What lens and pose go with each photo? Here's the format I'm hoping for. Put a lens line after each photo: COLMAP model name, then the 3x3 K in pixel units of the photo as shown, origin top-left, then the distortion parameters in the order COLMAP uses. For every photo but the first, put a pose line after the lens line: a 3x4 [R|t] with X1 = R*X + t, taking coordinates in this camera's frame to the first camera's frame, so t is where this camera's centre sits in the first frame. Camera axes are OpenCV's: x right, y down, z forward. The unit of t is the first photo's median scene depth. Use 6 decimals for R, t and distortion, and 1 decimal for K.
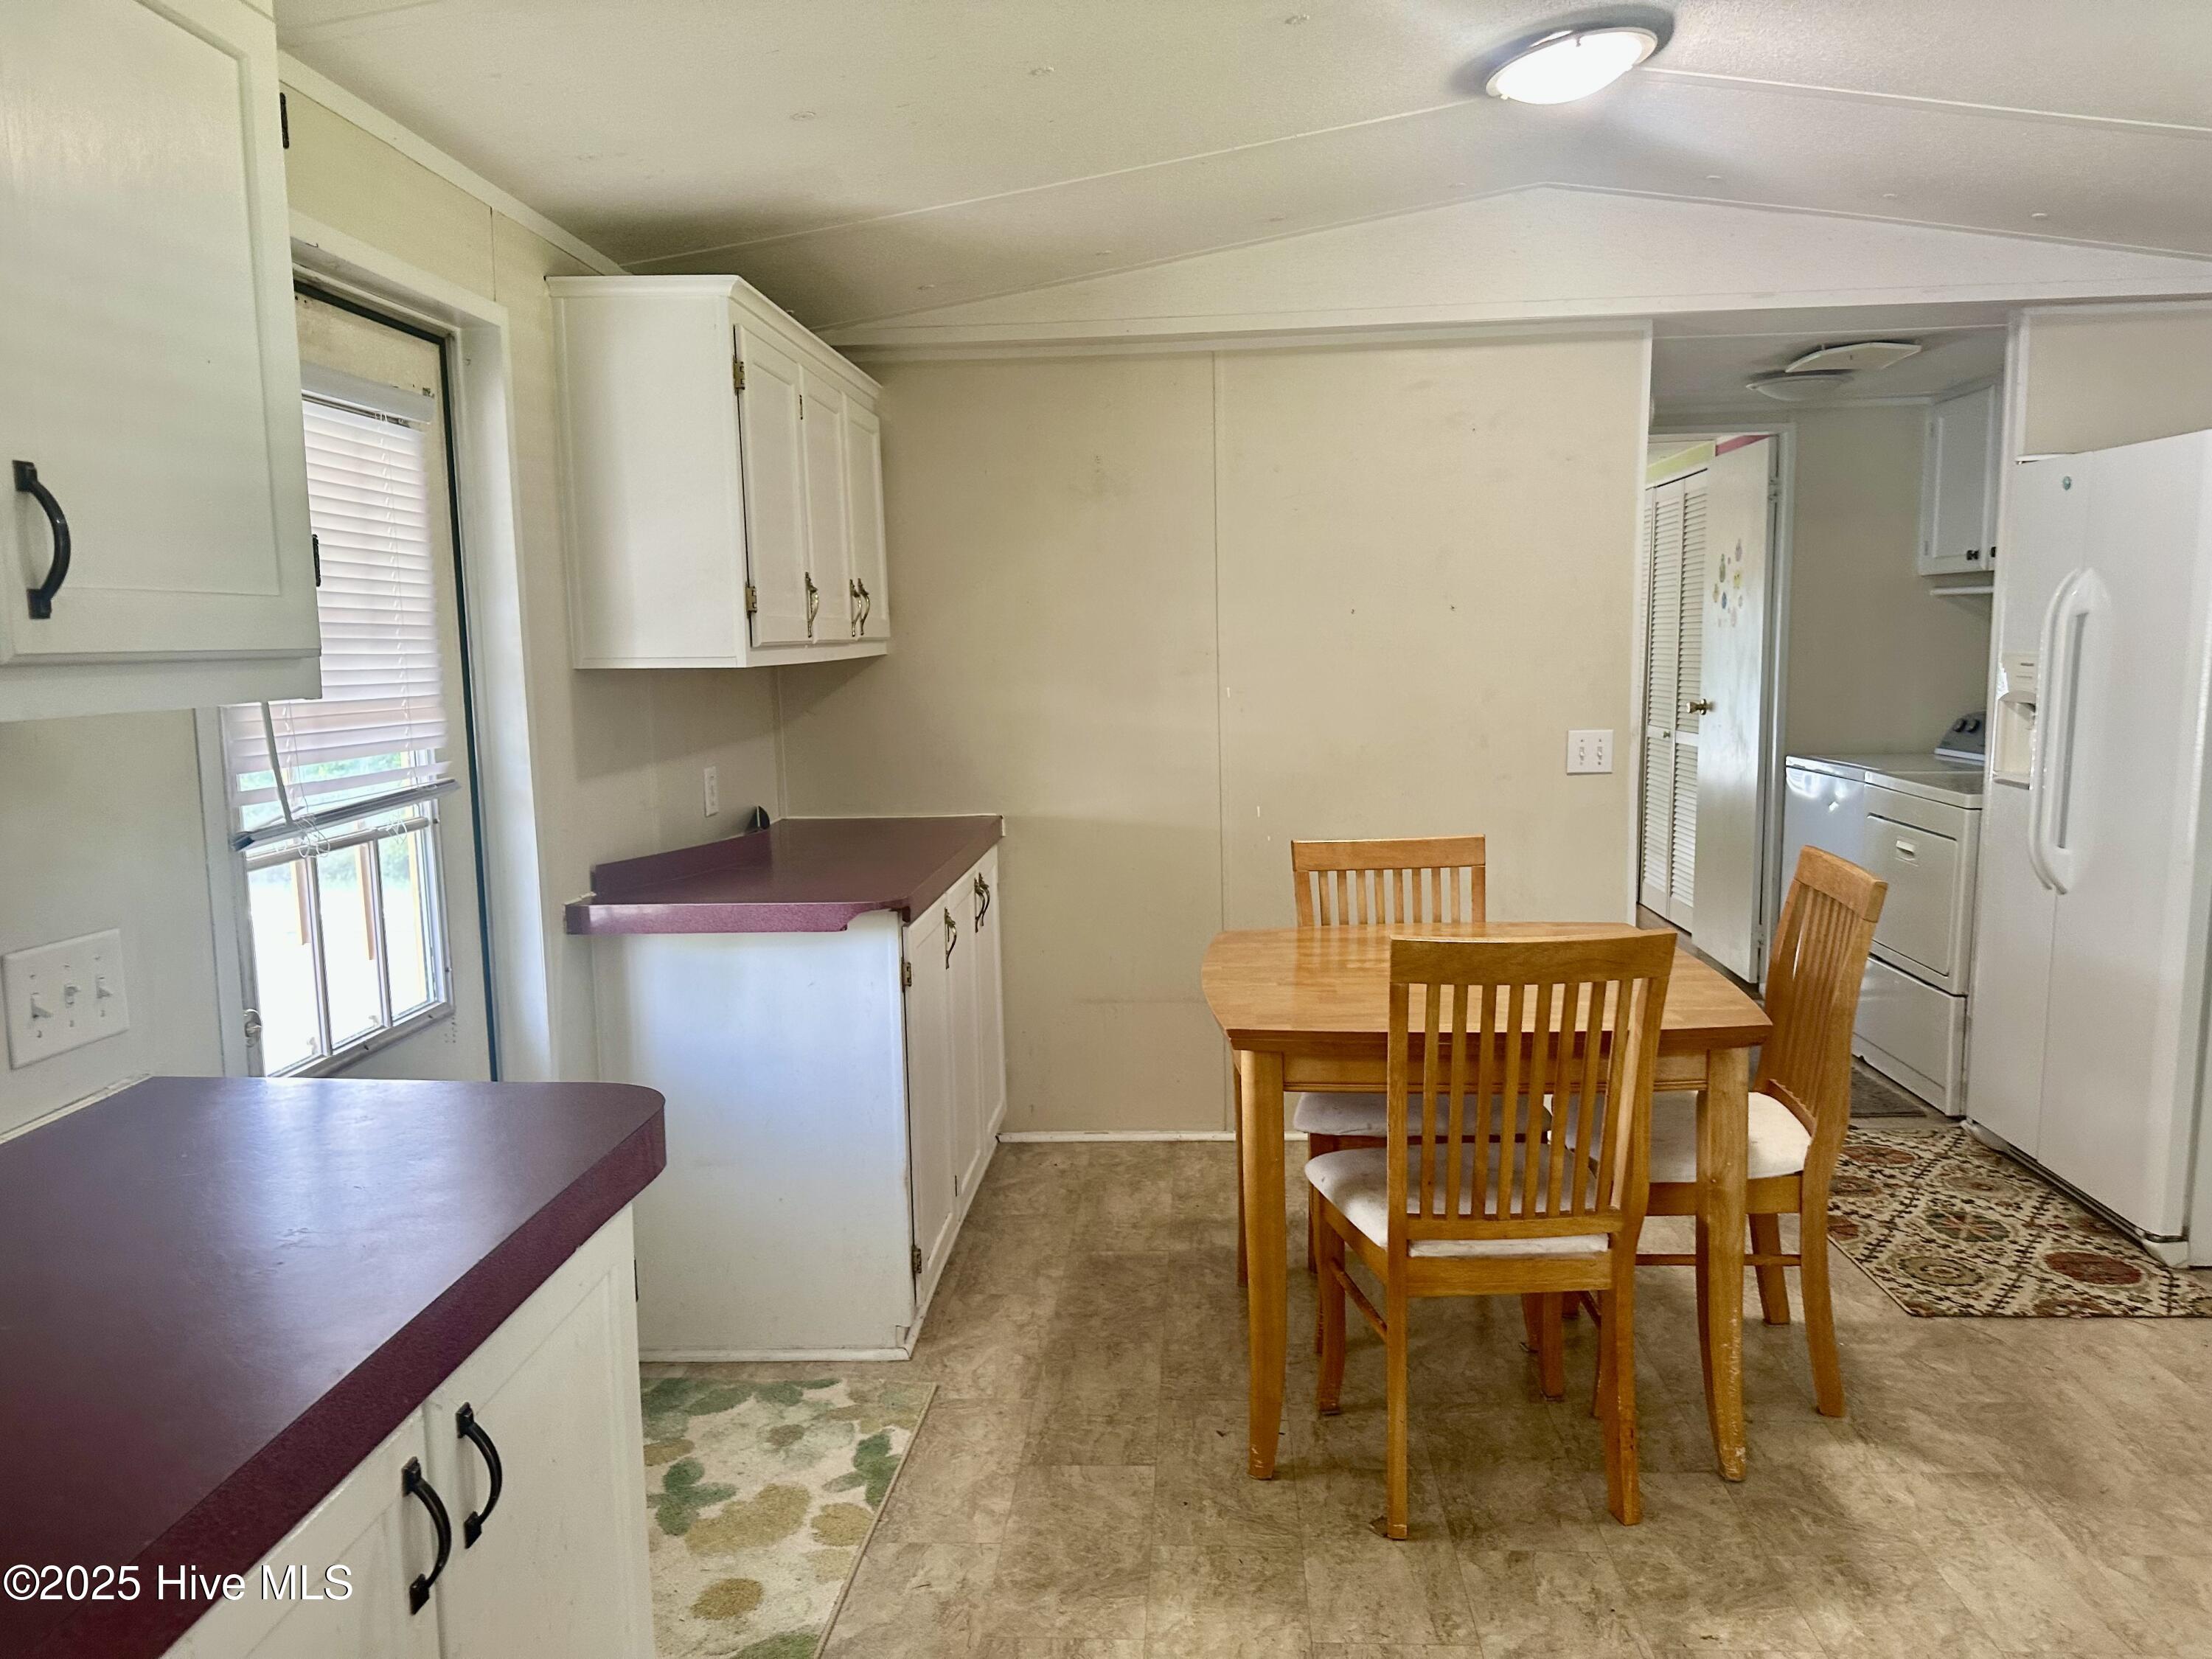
lens RADIAL K [[1562.7, 0, 1101.7], [0, 1562.7, 834.6], [0, 0, 1]] dist [0.054084, -0.073269]
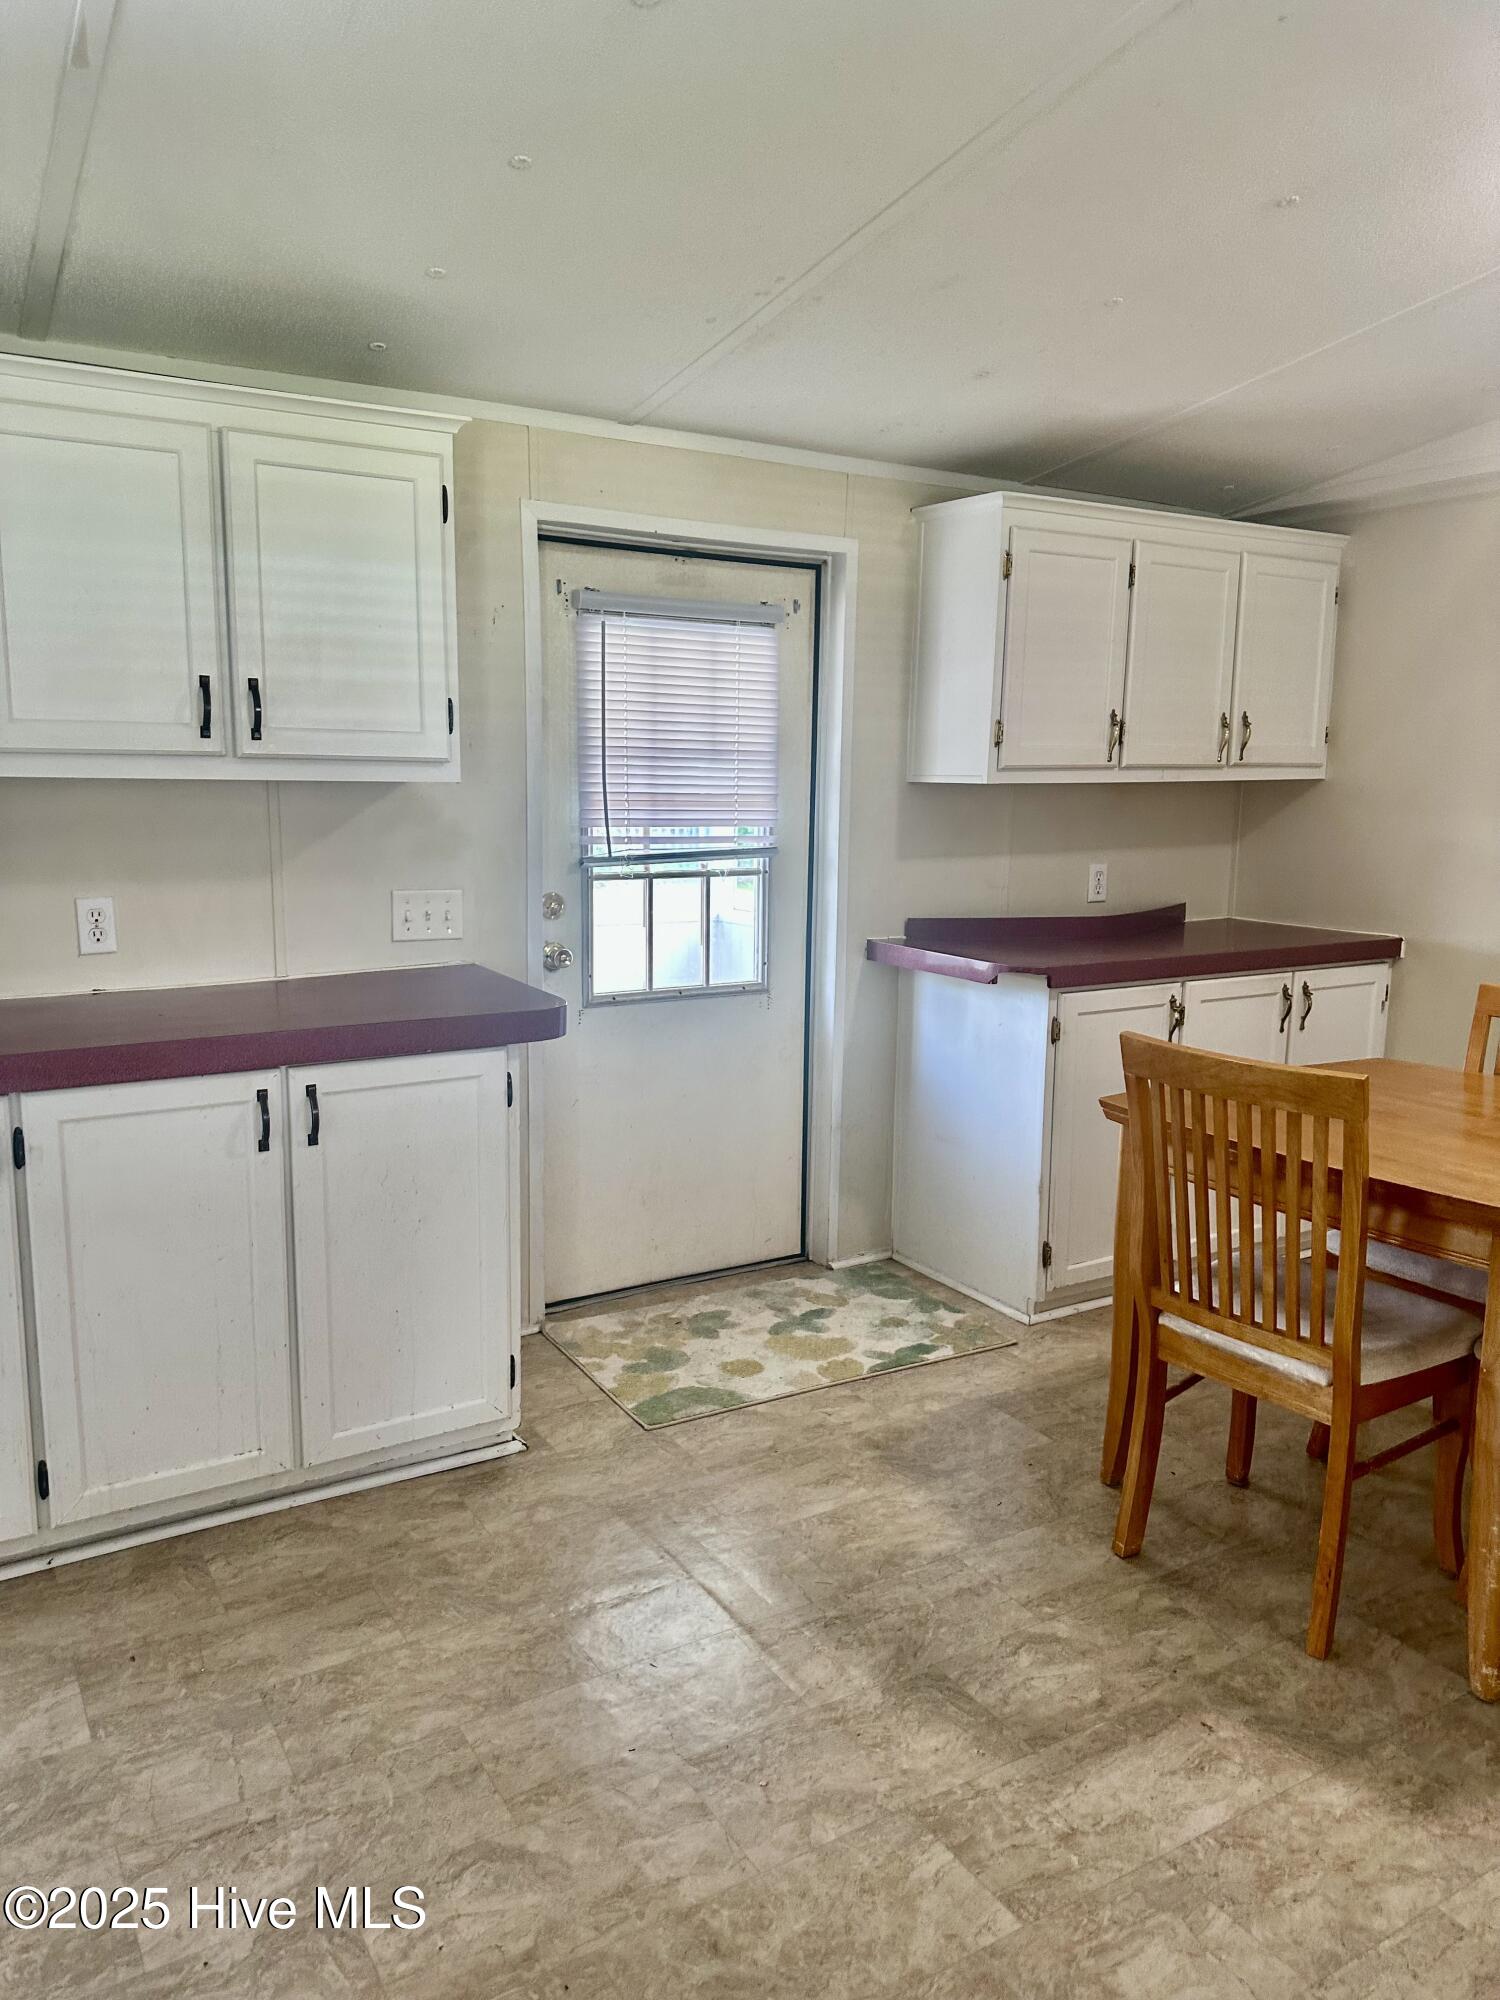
lens RADIAL K [[1413.0, 0, 729.9], [0, 1413.0, 985.2], [0, 0, 1]] dist [0.054084, -0.073269]
pose [[0.561682, 0.152242, -0.813226, 0.643471], [-0.124550, 0.987282, 0.098802, -0.026621], [0.817925, 0.045792, 0.573500, 0.116335]]
